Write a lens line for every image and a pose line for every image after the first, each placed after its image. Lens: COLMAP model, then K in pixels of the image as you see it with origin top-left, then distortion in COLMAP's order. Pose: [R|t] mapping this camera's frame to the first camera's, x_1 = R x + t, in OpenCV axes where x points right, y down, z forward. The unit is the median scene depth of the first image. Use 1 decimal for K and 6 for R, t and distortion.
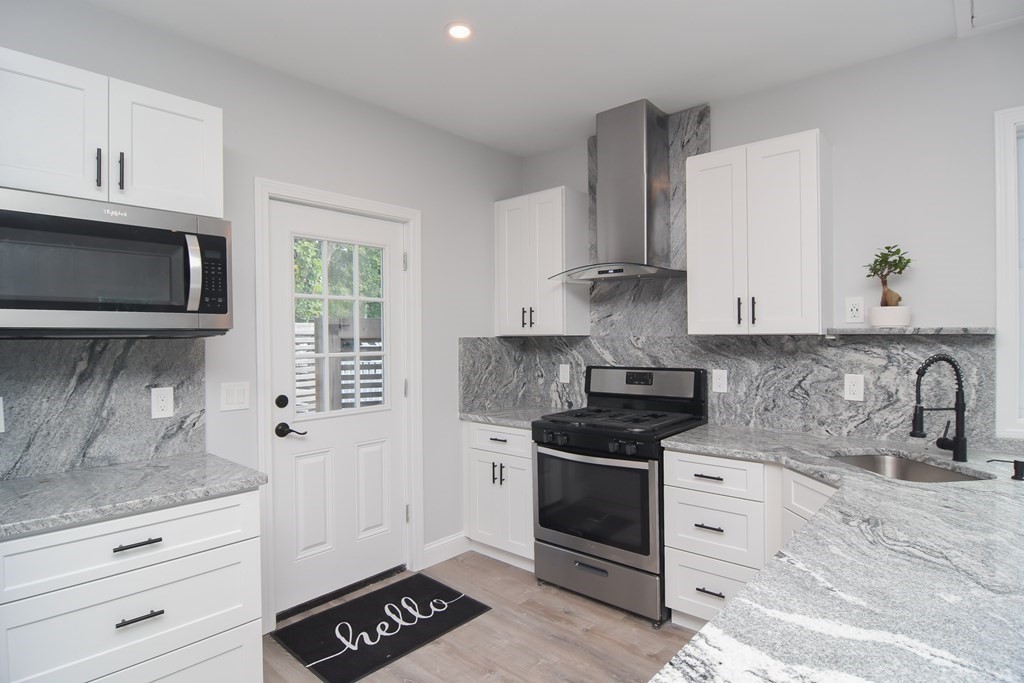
lens RADIAL K [[549.5, 0, 507.6], [0, 549.5, 337.1], [0, 0, 1]] dist [-0.009733, -0.009472]
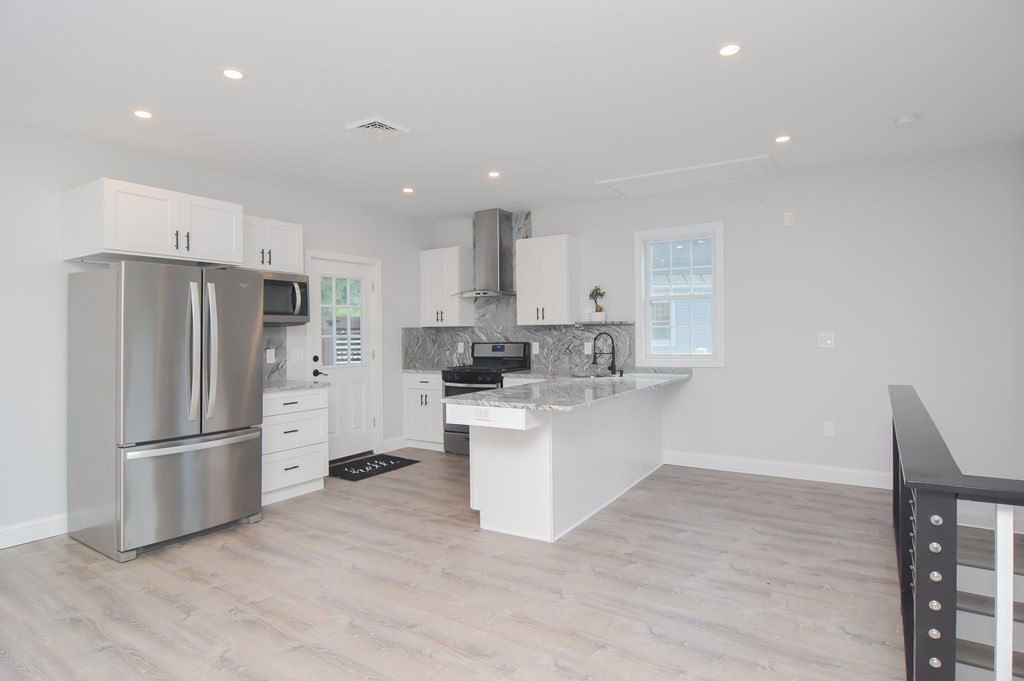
lens RADIAL K [[549.5, 0, 513.7], [0, 549.5, 334.6], [0, 0, 1]] dist [-0.009733, -0.009472]
pose [[0.986894, -0.004953, 0.161291, -0.022064], [0.004827, 0.999988, 0.001172, 0.030500], [-0.161295, -0.000378, 0.986906, -1.103368]]
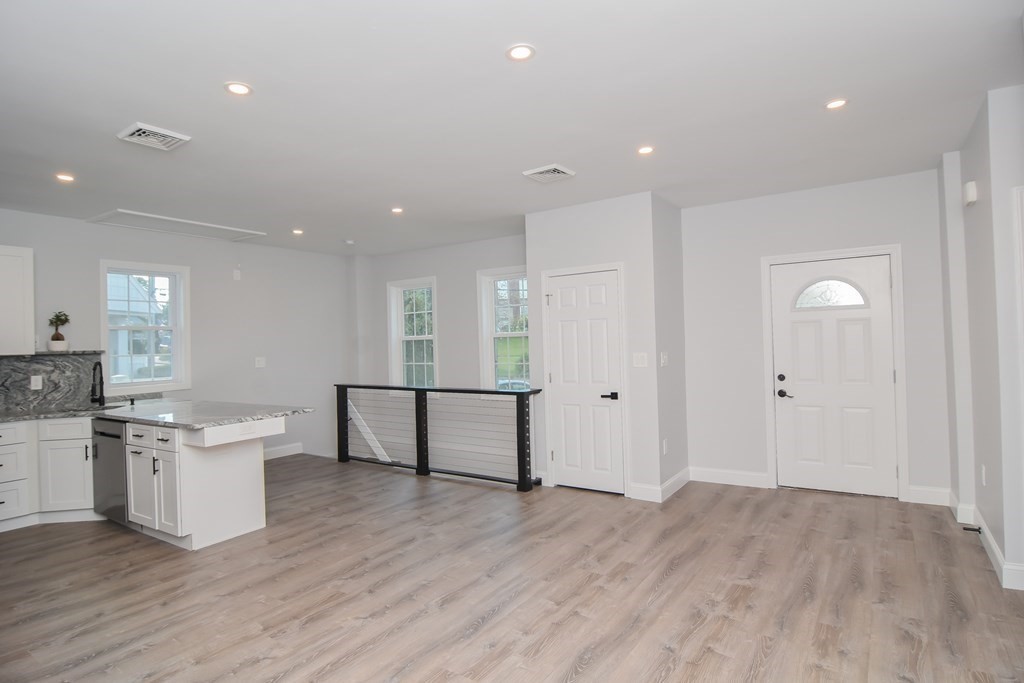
lens RADIAL K [[549.5, 0, 512.1], [0, 549.5, 340.0], [0, 0, 1]] dist [-0.009733, -0.009472]
pose [[-0.142810, 0.018460, 0.989578, -1.401538], [0.033026, 0.999358, -0.013877, 0.023662], [-0.989199, 0.030700, -0.143328, -0.351687]]
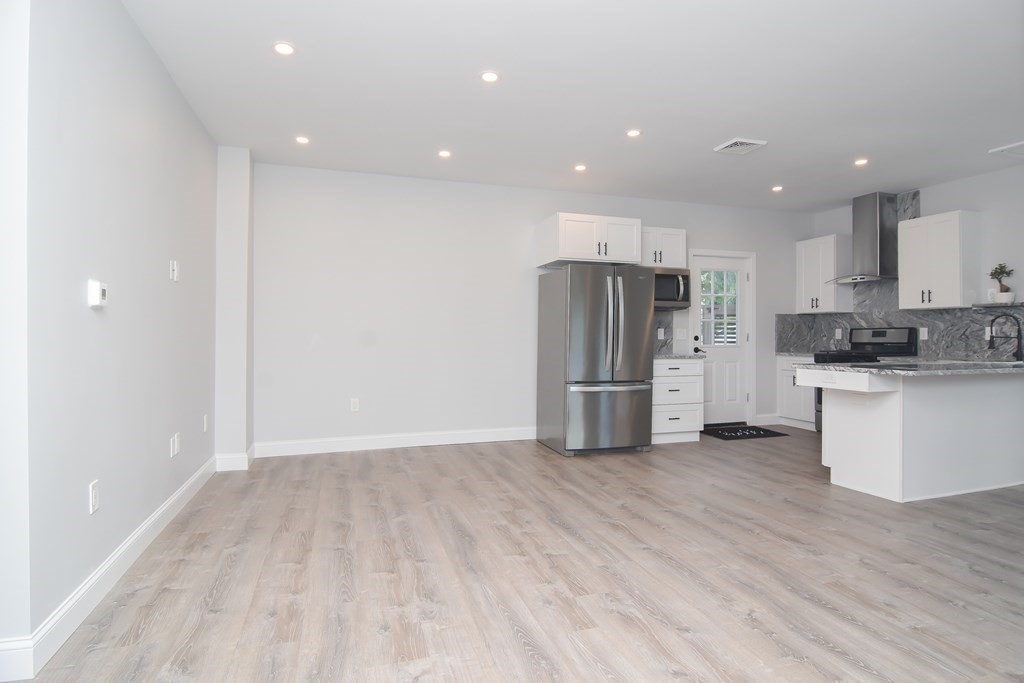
lens RADIAL K [[549.5, 0, 519.5], [0, 549.5, 332.4], [0, 0, 1]] dist [-0.009733, -0.009472]
pose [[0.868973, 0.008318, -0.494789, 0.112813], [-0.010499, 0.999944, -0.001629, 0.104035], [0.494748, 0.006610, 0.869011, -1.512507]]
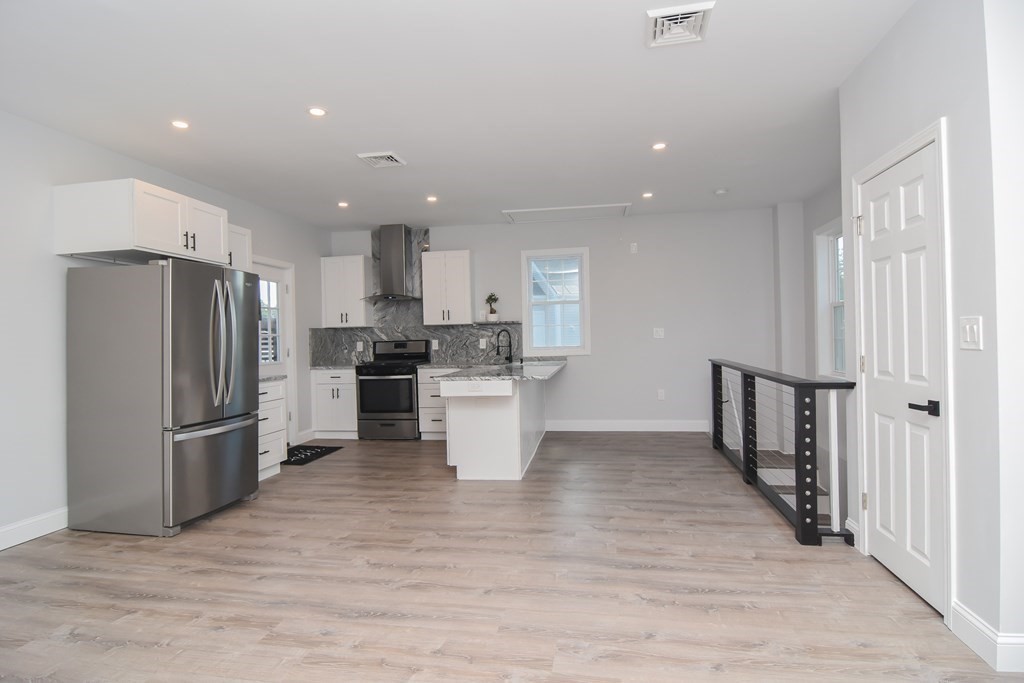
lens RADIAL K [[549.5, 0, 501.5], [0, 549.5, 333.9], [0, 0, 1]] dist [-0.009733, -0.009472]
pose [[0.852004, -0.009301, 0.523452, -0.681568], [0.018545, 0.999751, -0.012422, 0.075962], [-0.523206, 0.020291, 0.851964, -1.310053]]
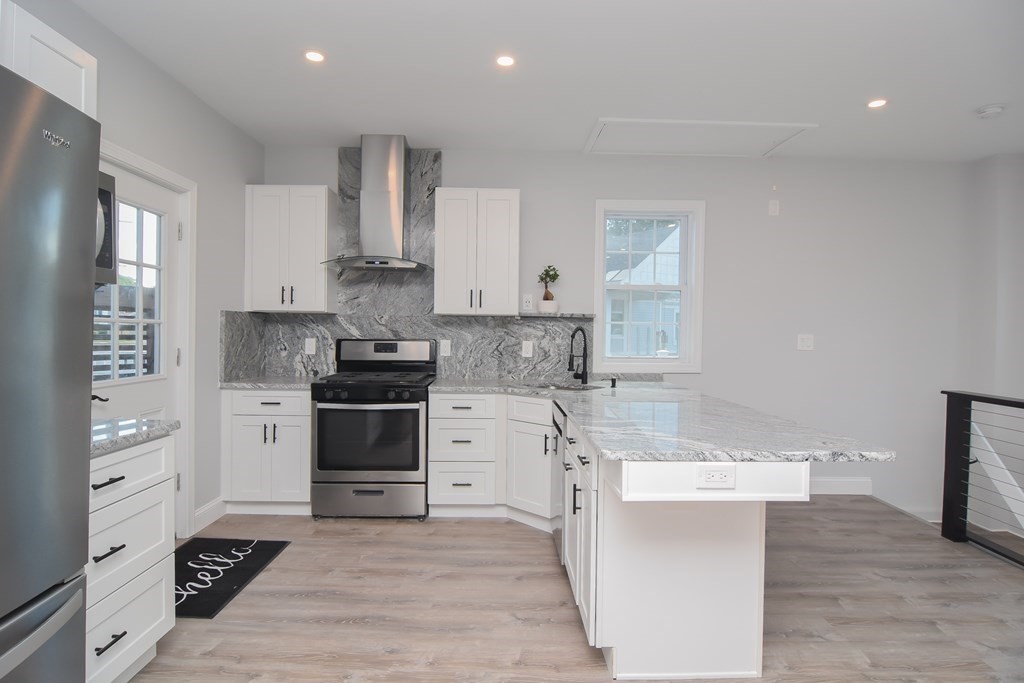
lens RADIAL K [[549.5, 0, 506.5], [0, 549.5, 336.3], [0, 0, 1]] dist [-0.009733, -0.009472]
pose [[0.740804, 0.013293, 0.671589, -0.498933], [-0.017500, 0.999847, -0.000486, 0.053278], [-0.671493, -0.011392, 0.740923, -0.172994]]
